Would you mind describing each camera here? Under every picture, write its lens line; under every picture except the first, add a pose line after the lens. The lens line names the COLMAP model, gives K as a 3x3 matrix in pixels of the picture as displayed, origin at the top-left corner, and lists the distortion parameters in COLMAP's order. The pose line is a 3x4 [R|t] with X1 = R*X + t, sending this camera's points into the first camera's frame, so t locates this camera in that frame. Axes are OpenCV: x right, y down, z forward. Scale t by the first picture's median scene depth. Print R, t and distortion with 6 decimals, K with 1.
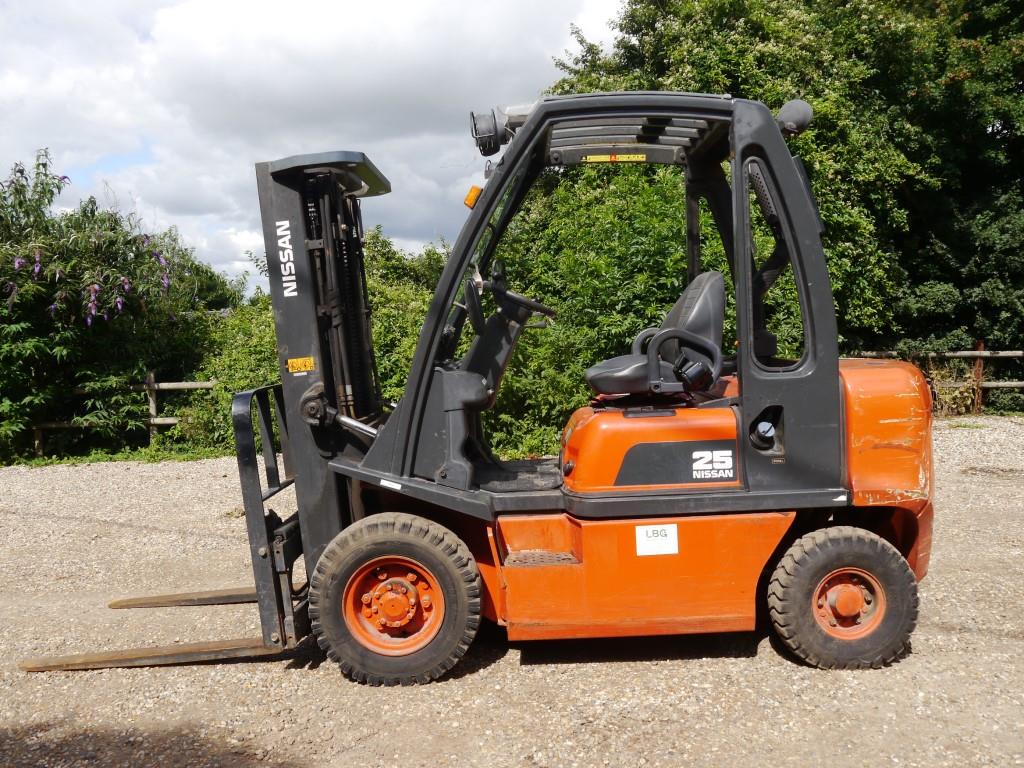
lens RADIAL K [[834.9, 0, 516.2], [0, 834.9, 390.3], [0, 0, 1]] dist [-0.020013, -0.004088]
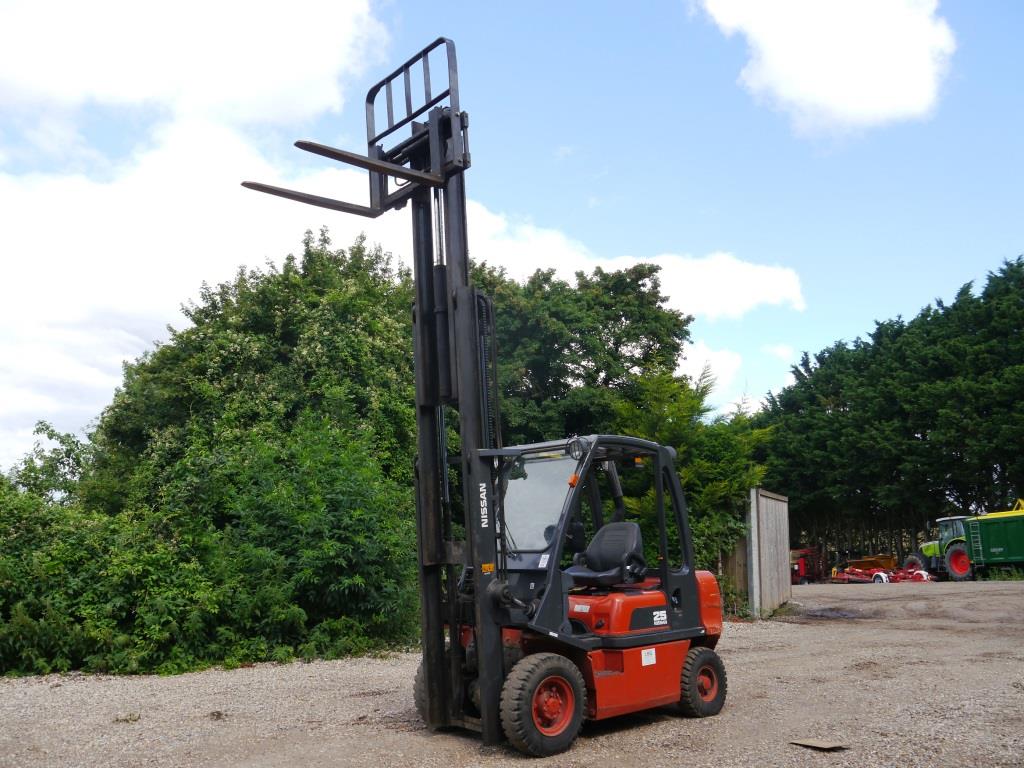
lens RADIAL K [[834.9, 0, 516.2], [0, 834.9, 390.3], [0, 0, 1]] dist [-0.020013, -0.004088]
pose [[0.744036, 0.148012, 0.651538, -0.482575], [0.033808, 0.965565, -0.257958, 0.021552], [-0.667283, 0.213957, 0.713411, -0.116863]]
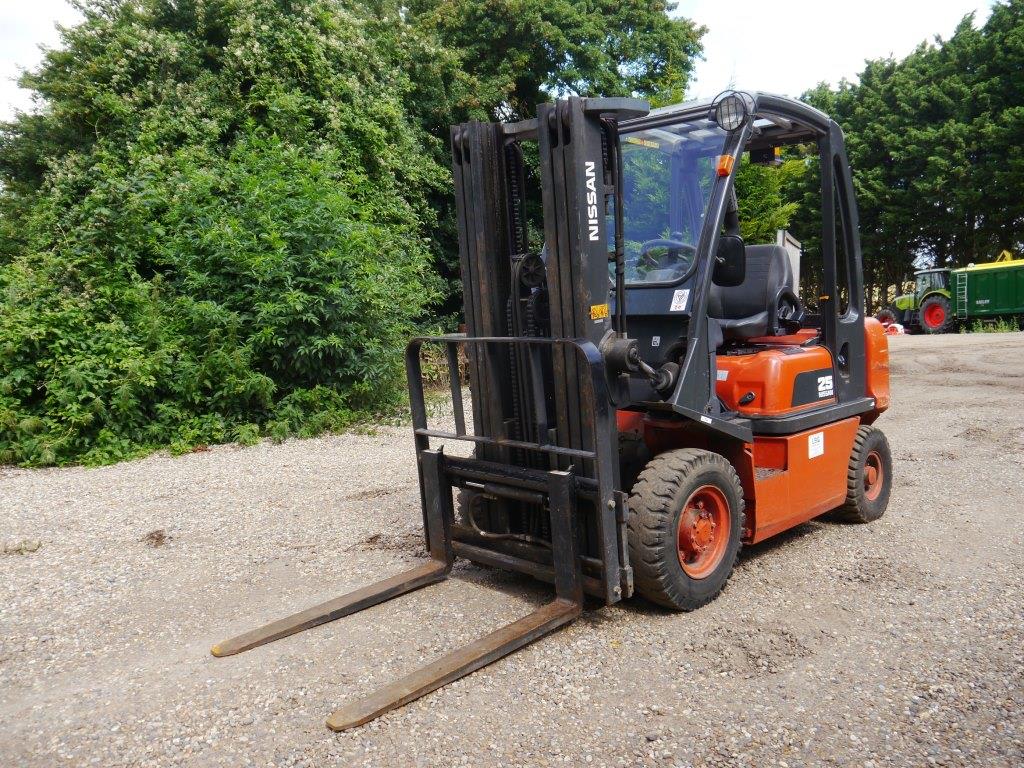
lens RADIAL K [[838.3, 0, 520.4], [0, 838.3, 383.0], [0, 0, 1]] dist [-0.033862, 0.005155]
pose [[0.701741, -0.049851, 0.710685, -0.358378], [0.053185, 0.998431, 0.017520, 0.010908], [-0.710444, 0.025503, 0.703292, 0.131606]]
